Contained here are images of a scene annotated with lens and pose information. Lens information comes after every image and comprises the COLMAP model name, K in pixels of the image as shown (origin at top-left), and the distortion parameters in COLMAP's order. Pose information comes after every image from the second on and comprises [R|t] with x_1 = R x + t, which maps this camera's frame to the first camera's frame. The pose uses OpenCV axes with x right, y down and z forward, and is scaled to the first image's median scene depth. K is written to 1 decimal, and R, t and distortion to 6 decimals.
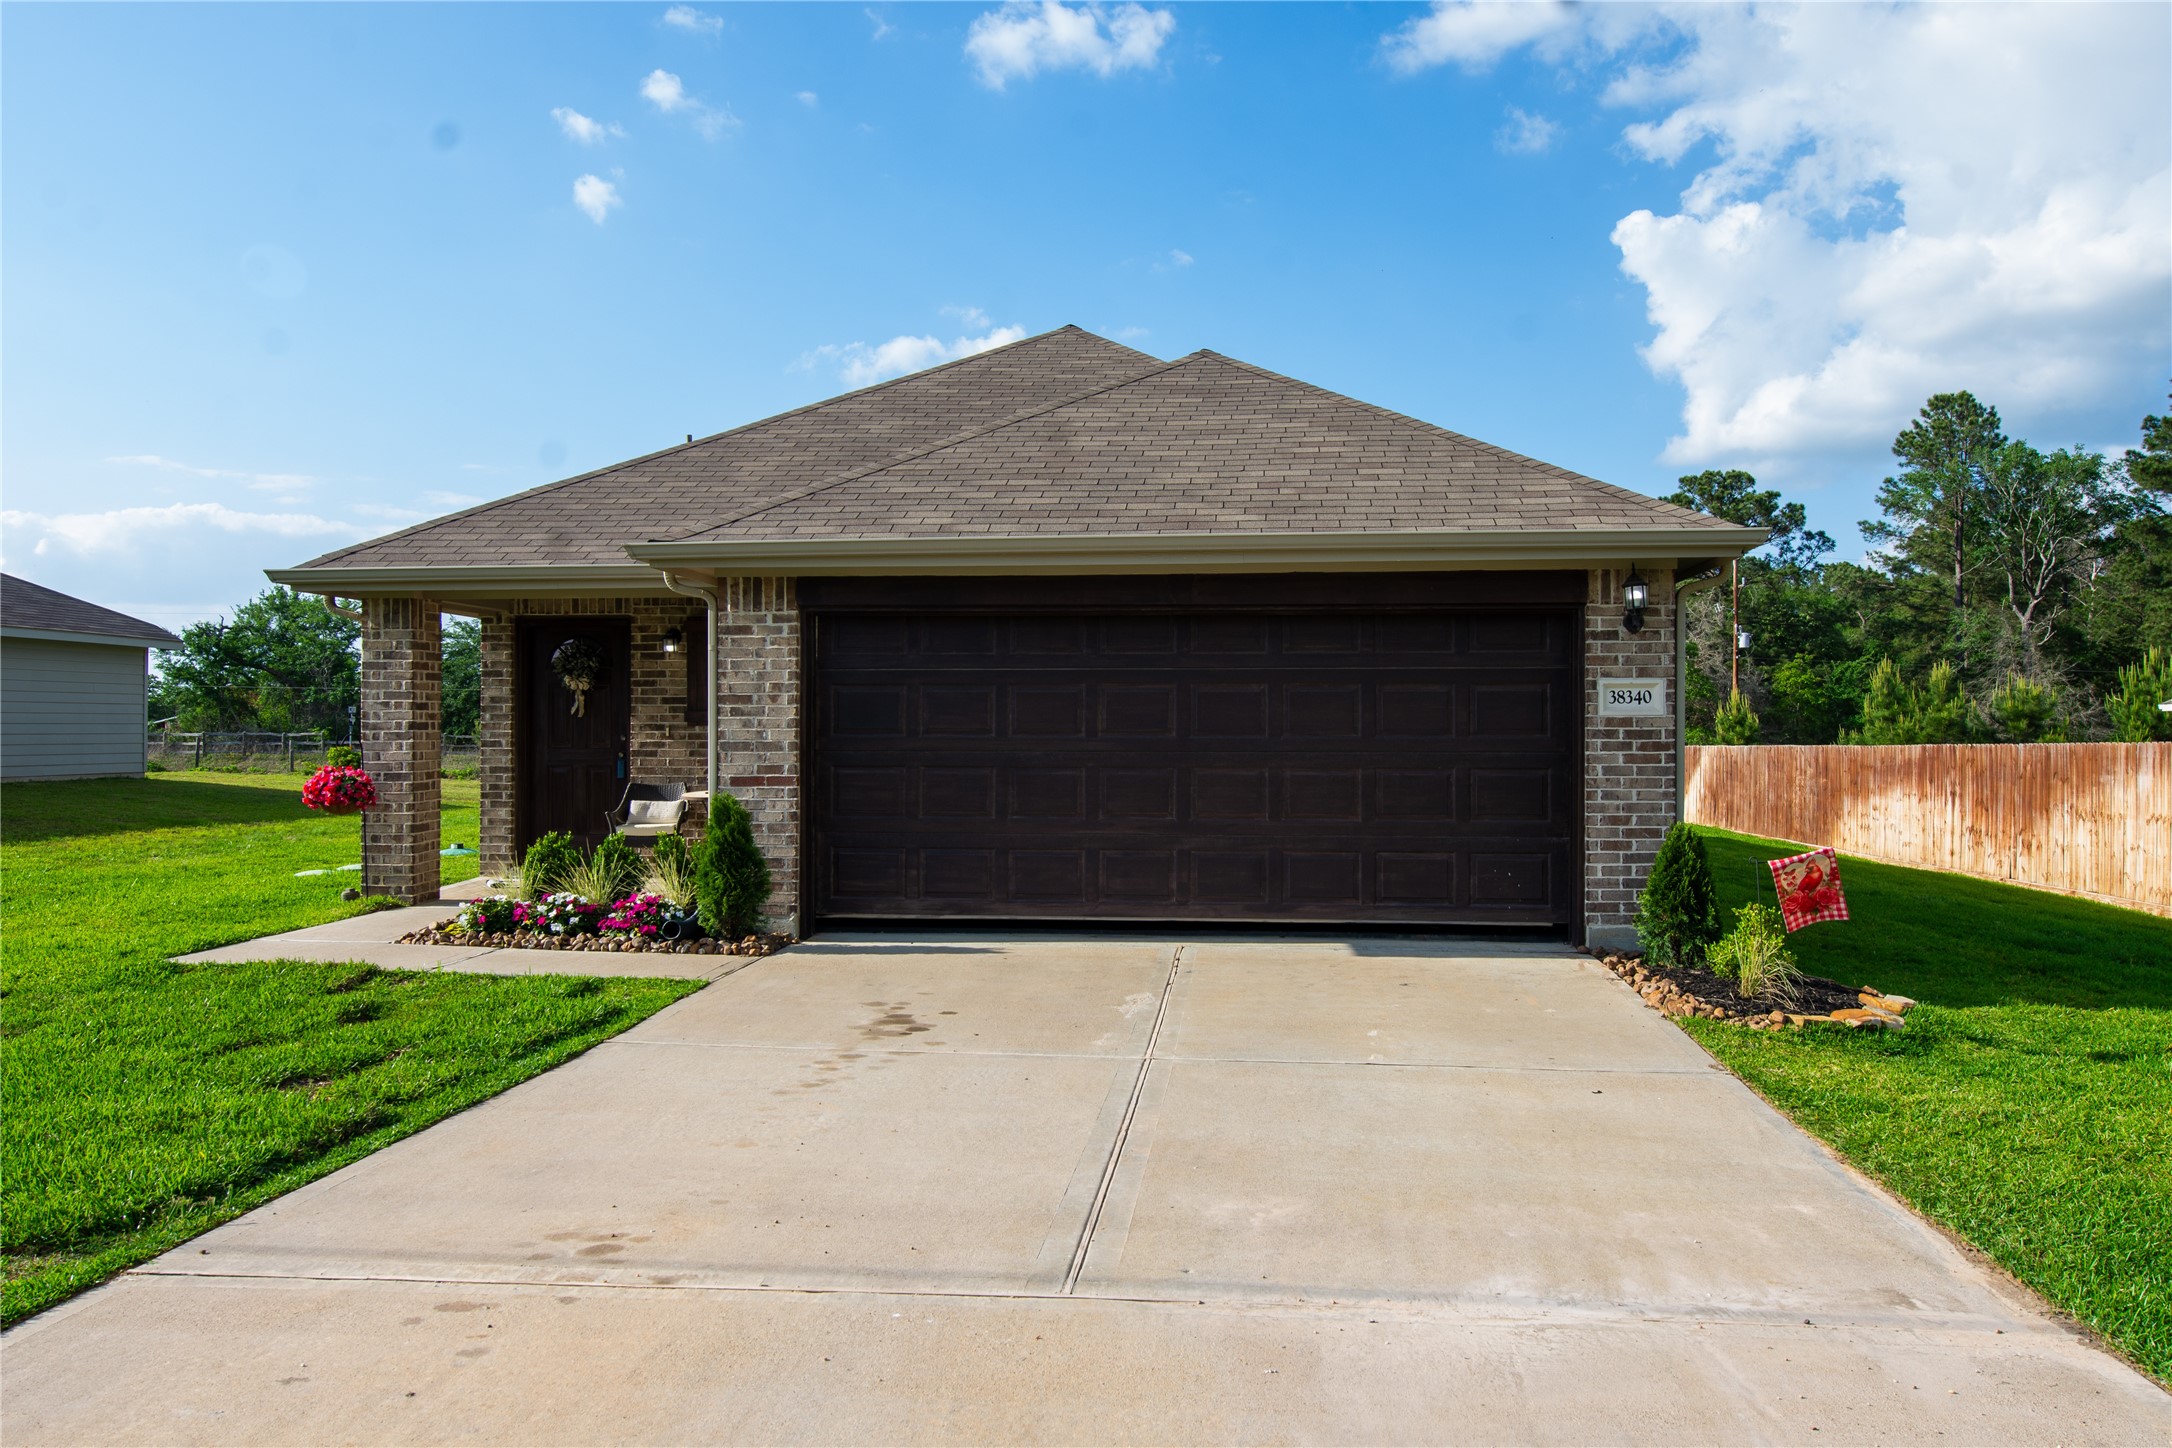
lens RADIAL K [[1605.3, 0, 1086.0], [0, 1605.3, 724.0], [0, 0, 1]] dist [0.004345, 0.000563]
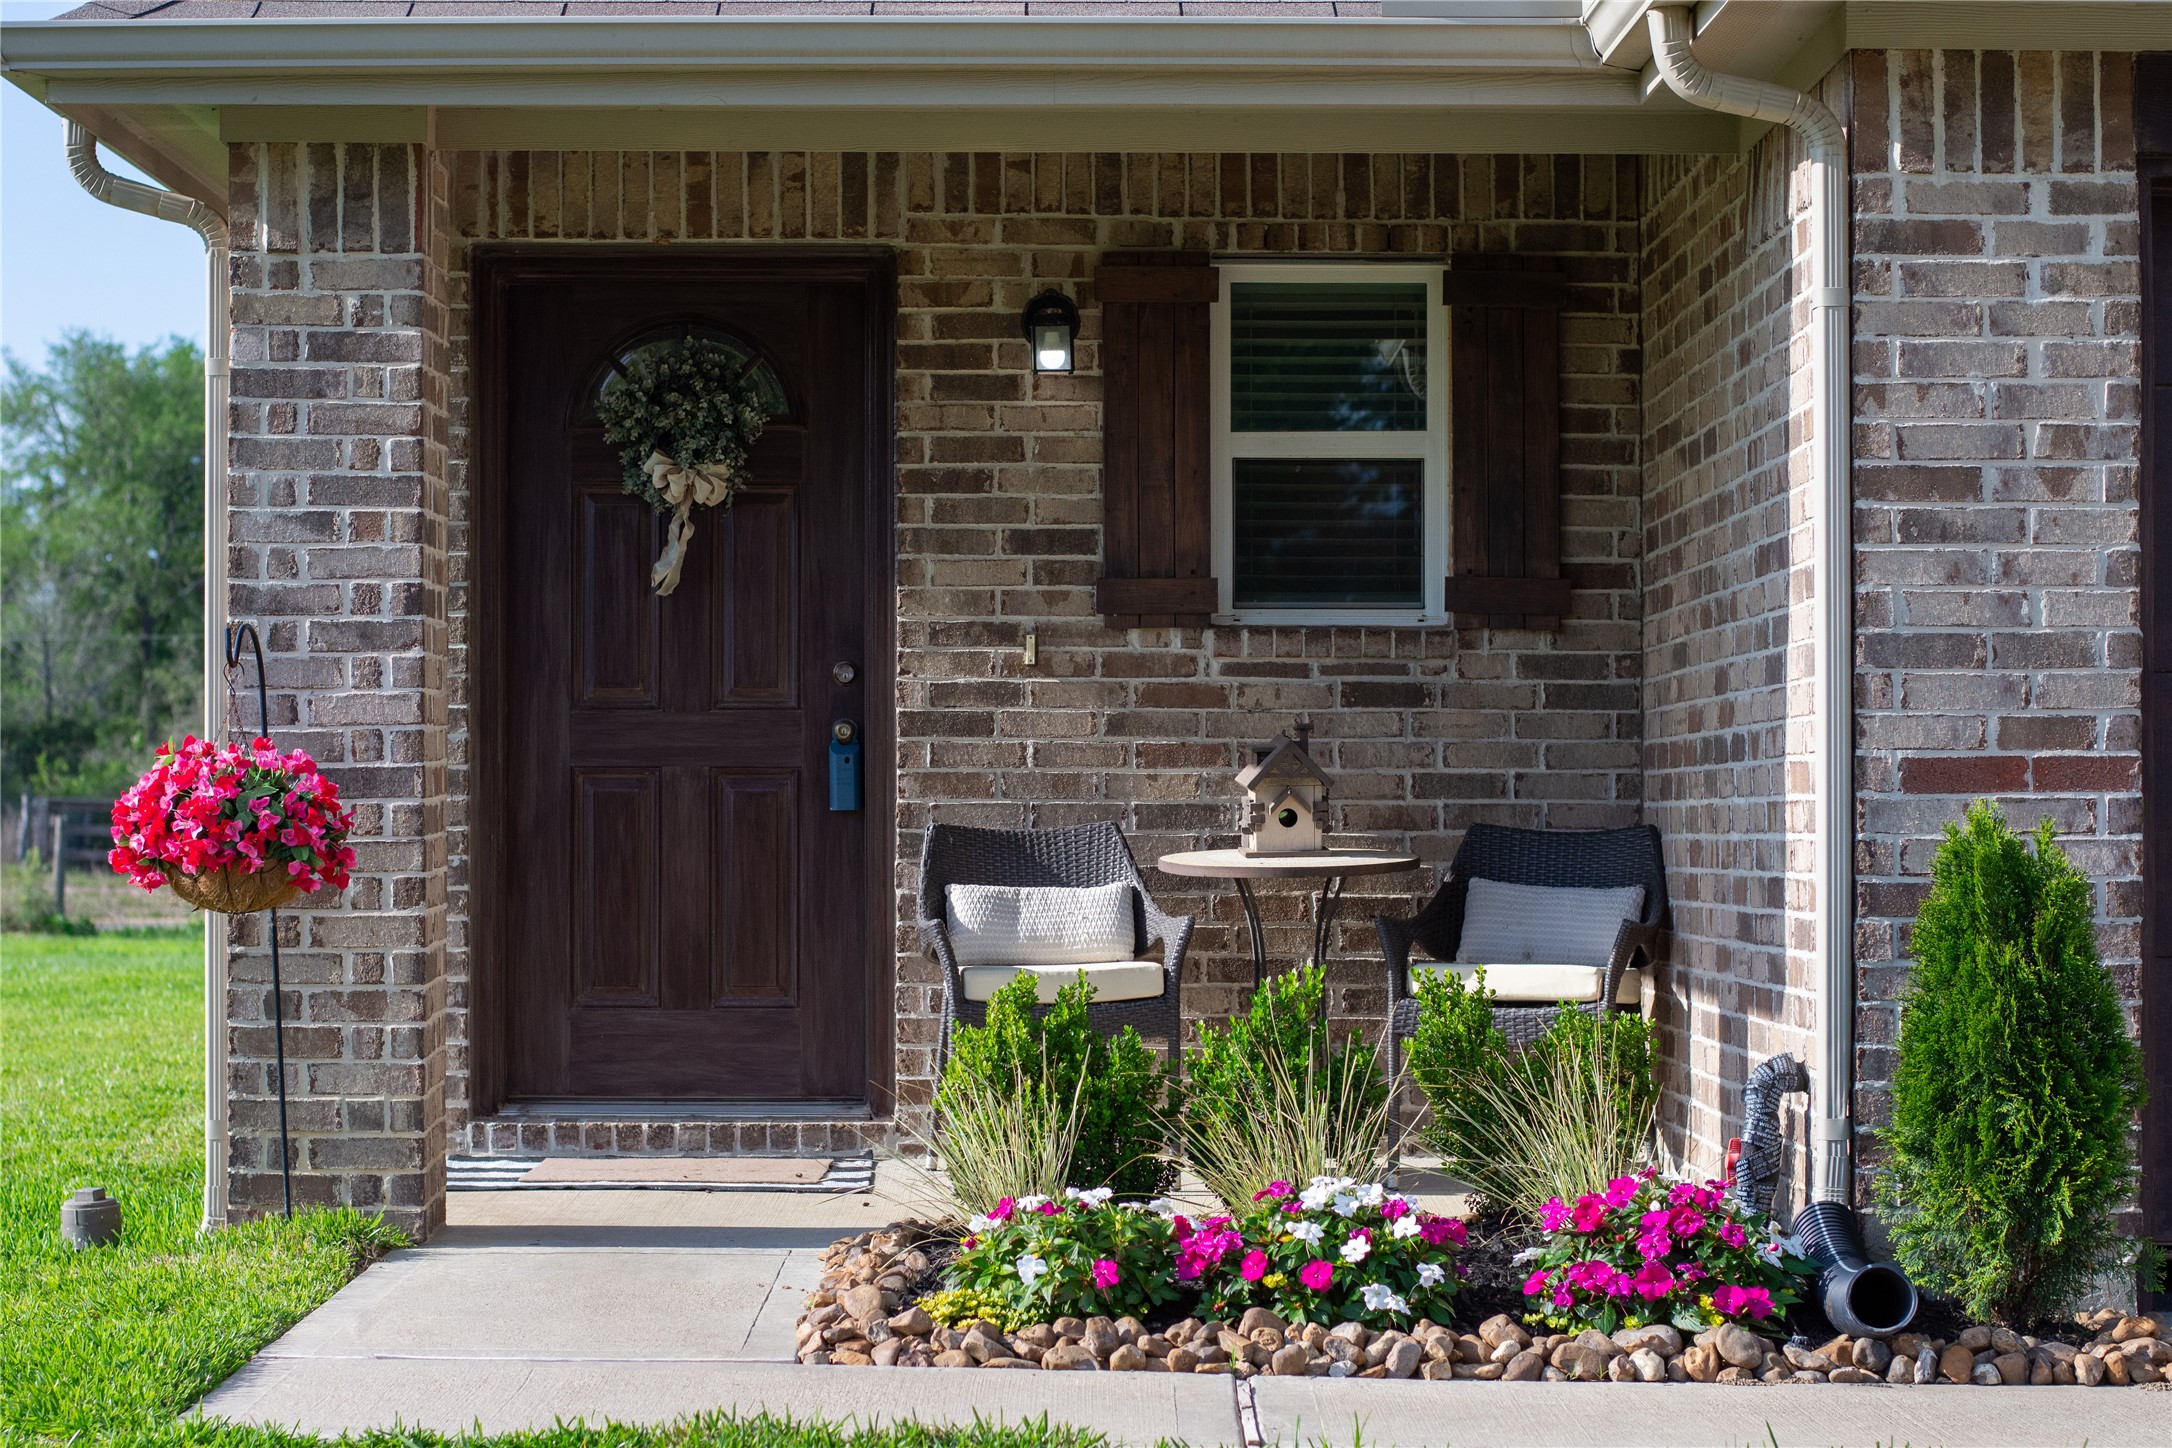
lens RADIAL K [[4796.0, 0, 1086.0], [0, 4796.0, 724.0], [0, 0, 1]] dist [-0.076272, -0.406047]
pose [[0.993527, 0.002971, 0.113557, -0.398310], [-0.001819, 0.999946, -0.010247, 0.031000], [-0.113582, 0.009974, 0.993479, 0.161895]]
